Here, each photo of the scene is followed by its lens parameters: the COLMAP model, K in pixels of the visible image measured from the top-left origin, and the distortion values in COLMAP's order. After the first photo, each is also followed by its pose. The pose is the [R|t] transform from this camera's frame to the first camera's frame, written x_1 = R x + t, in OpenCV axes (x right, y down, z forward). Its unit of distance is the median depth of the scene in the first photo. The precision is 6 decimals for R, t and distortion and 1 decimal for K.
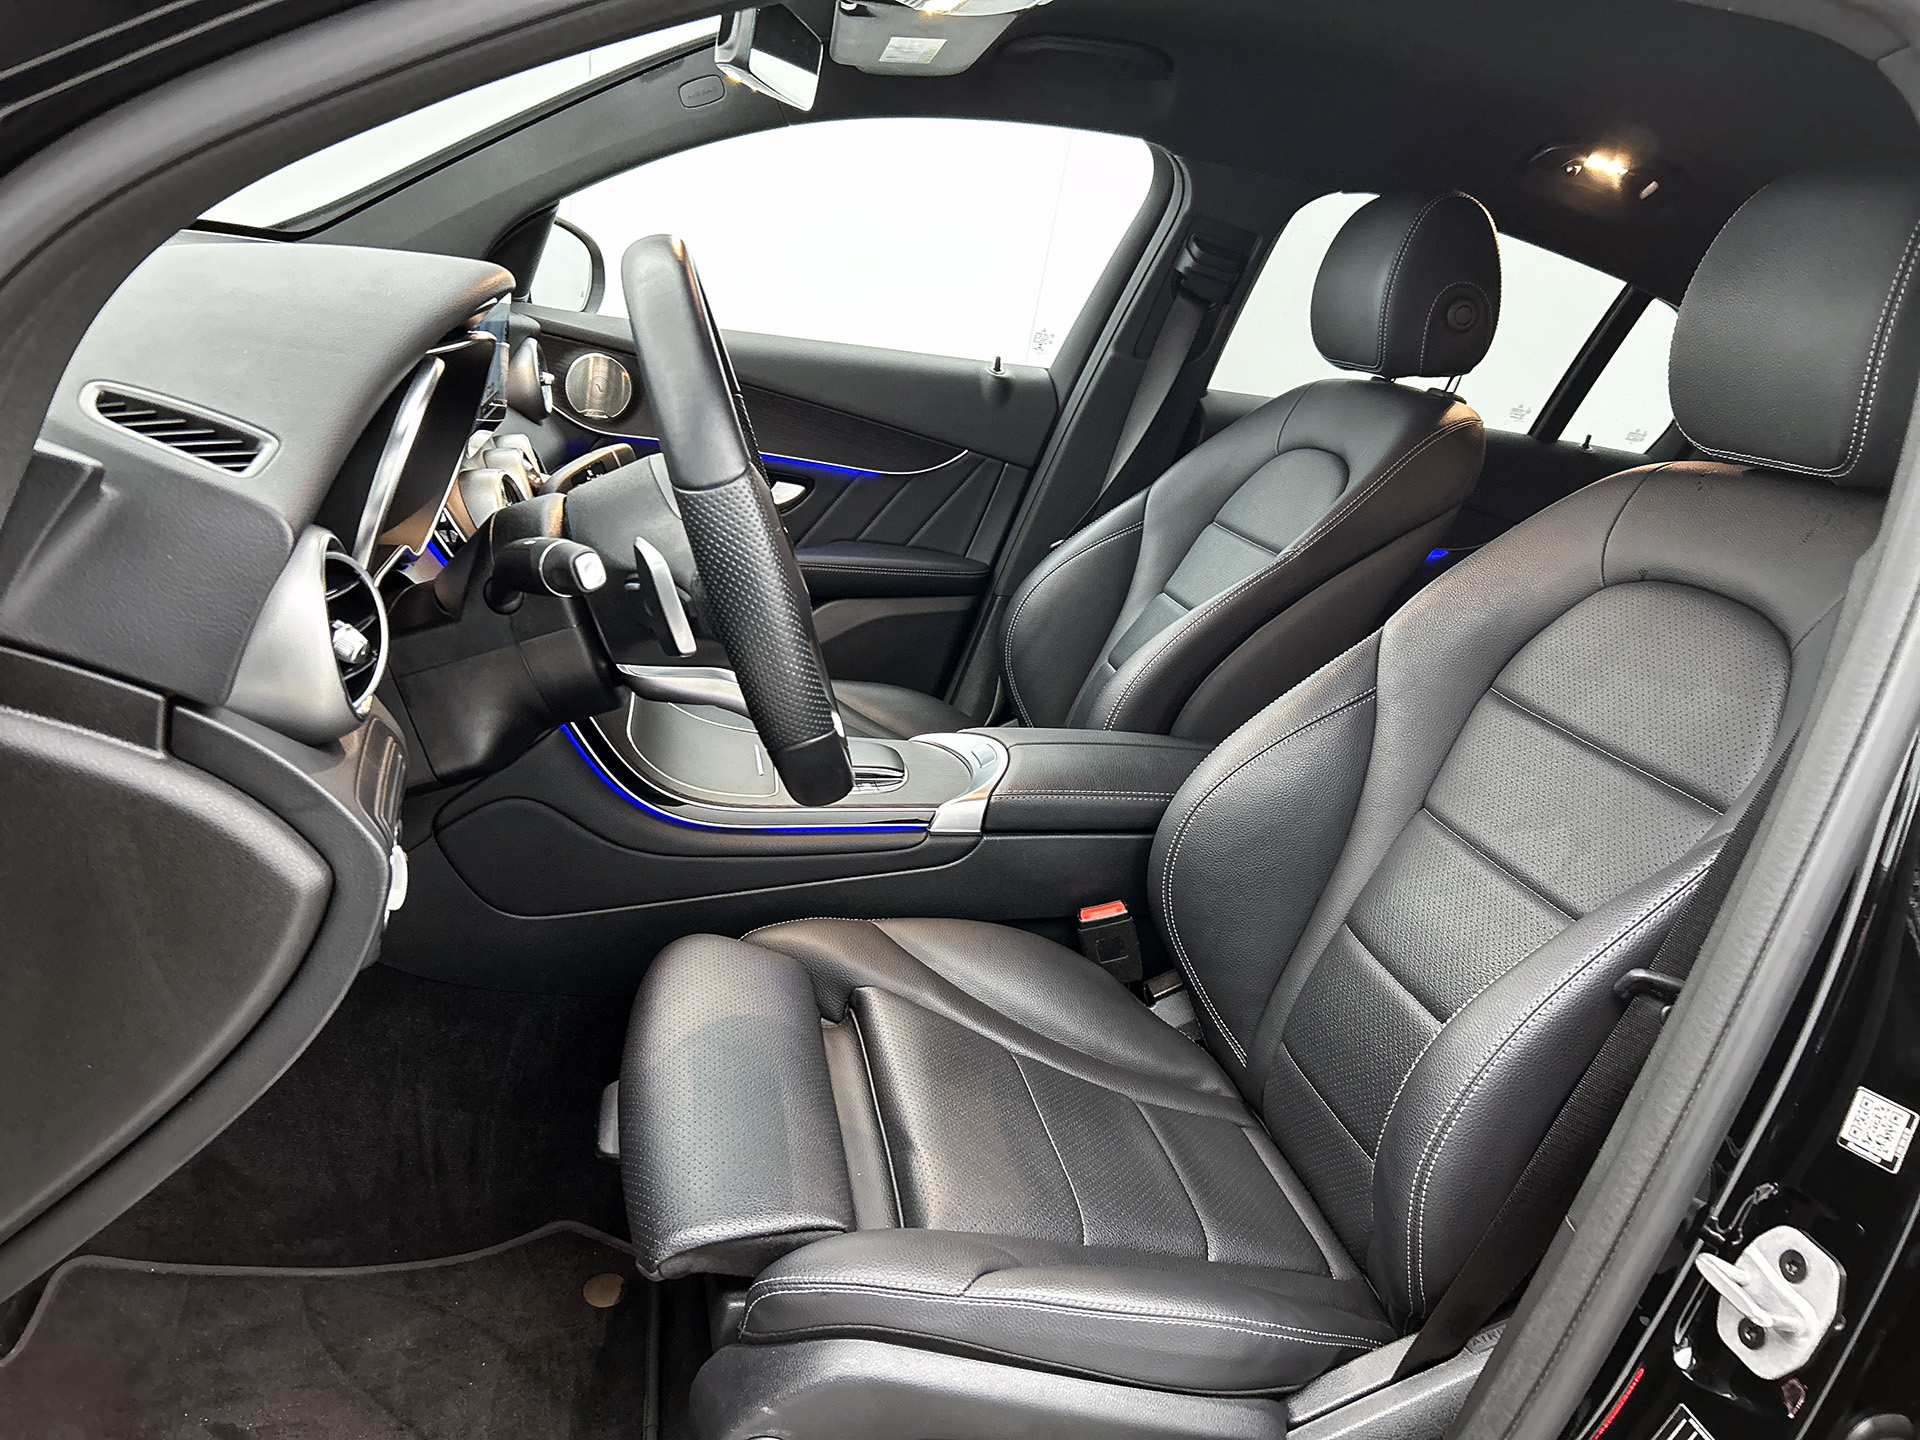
lens RADIAL K [[1494.3, 0, 963.0], [0, 1494.3, 718.6], [0, 0, 1]] dist [0.040001, -0.029477]
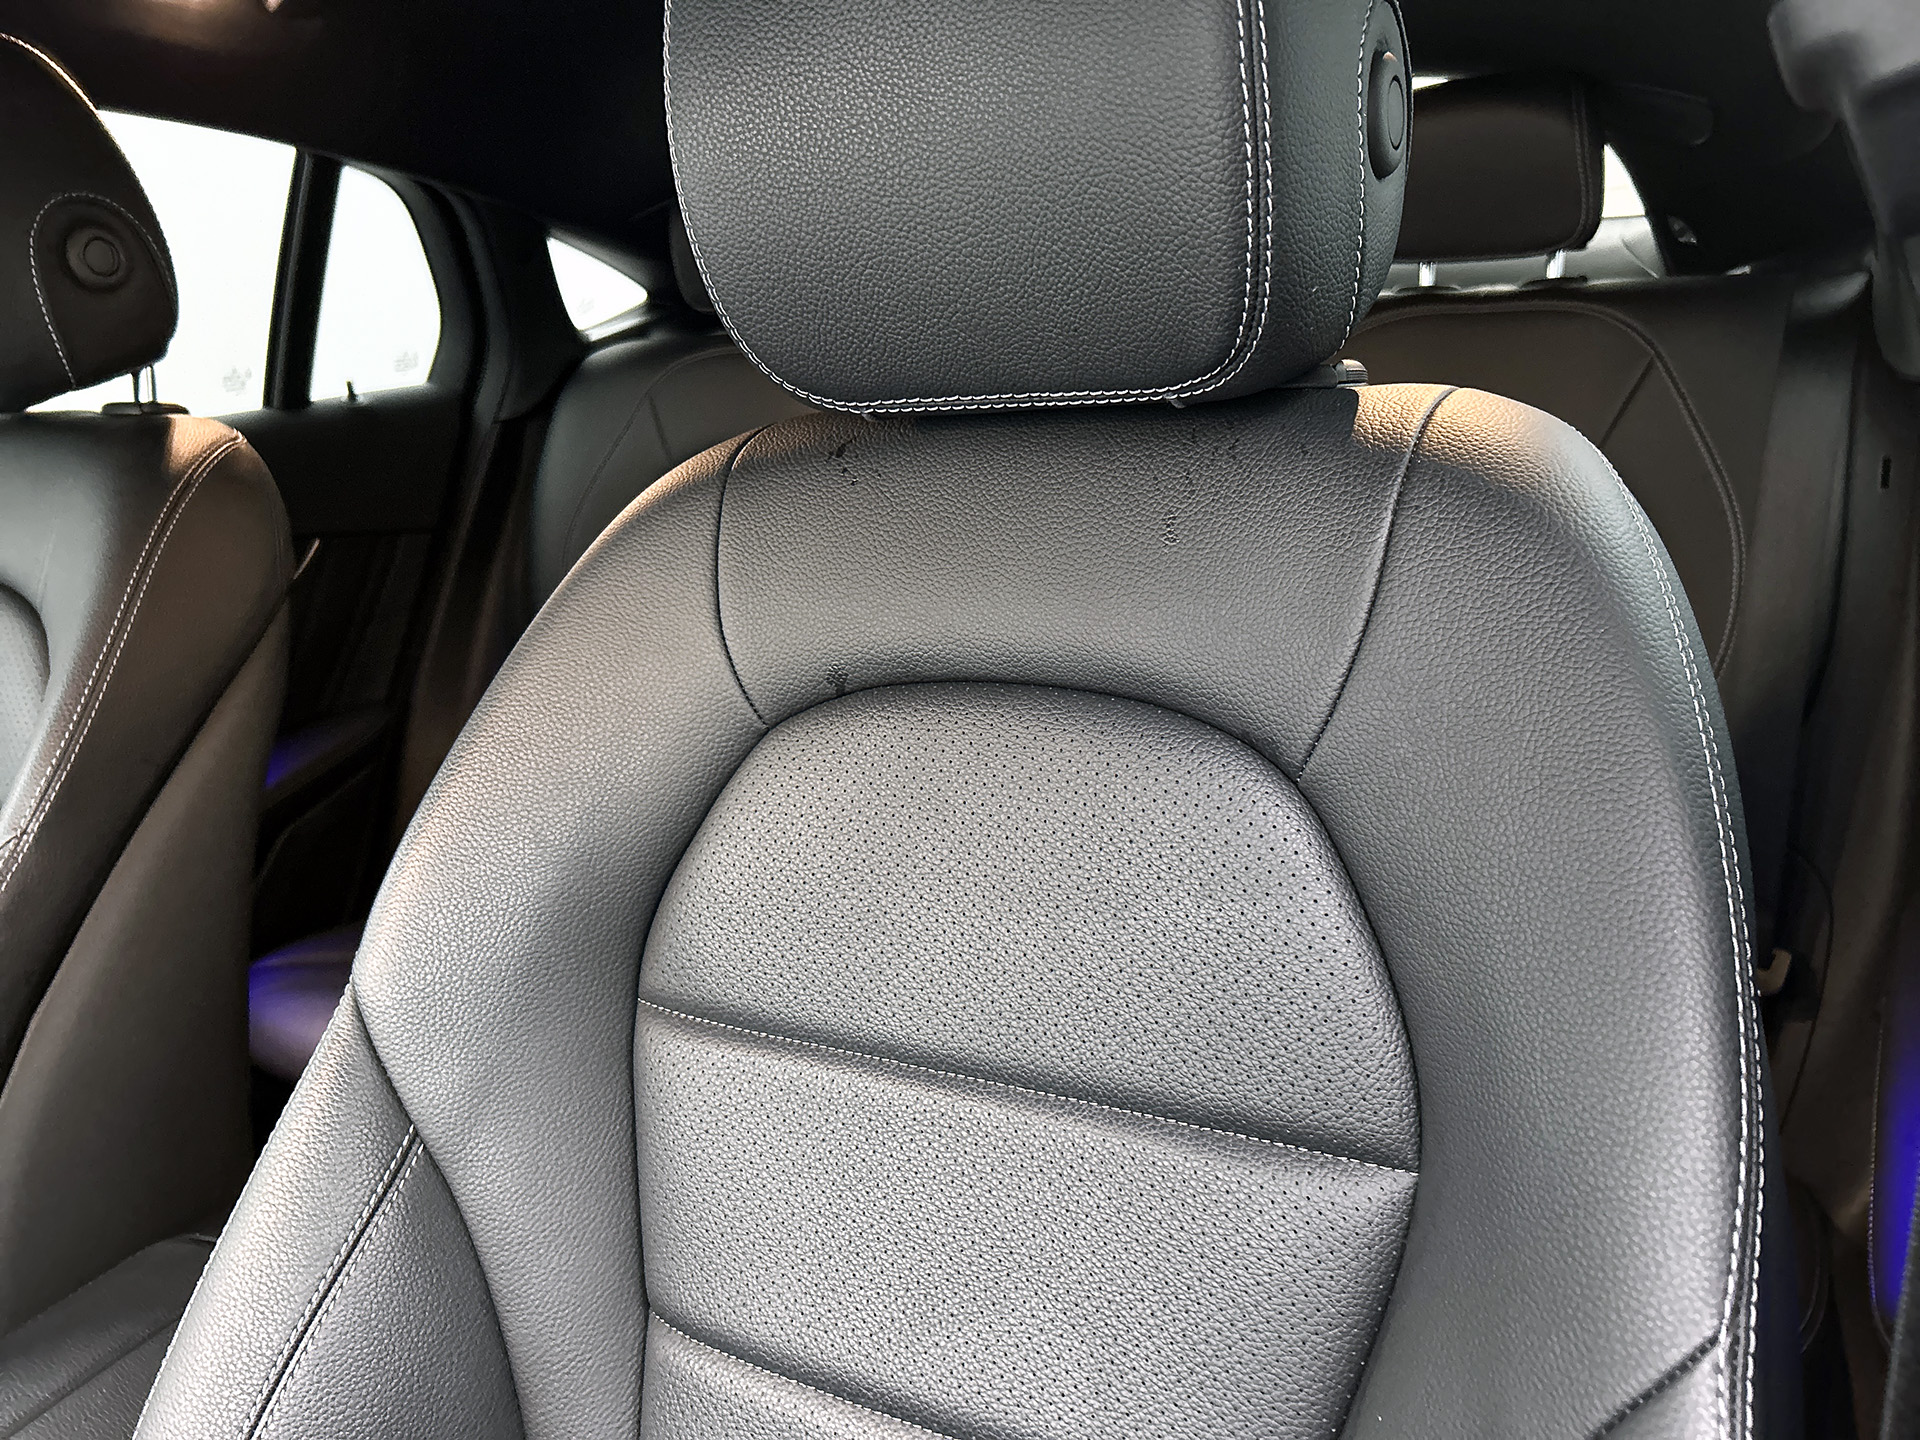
lens RADIAL K [[1494.3, 0, 957.2], [0, 1494.3, 716.7], [0, 0, 1]] dist [0.040001, -0.029477]
pose [[0.630623, -0.444141, 0.636439, 0.119103], [0.402066, 0.888395, 0.221577, -0.126228], [-0.663821, 0.116159, 0.738816, 0.445120]]
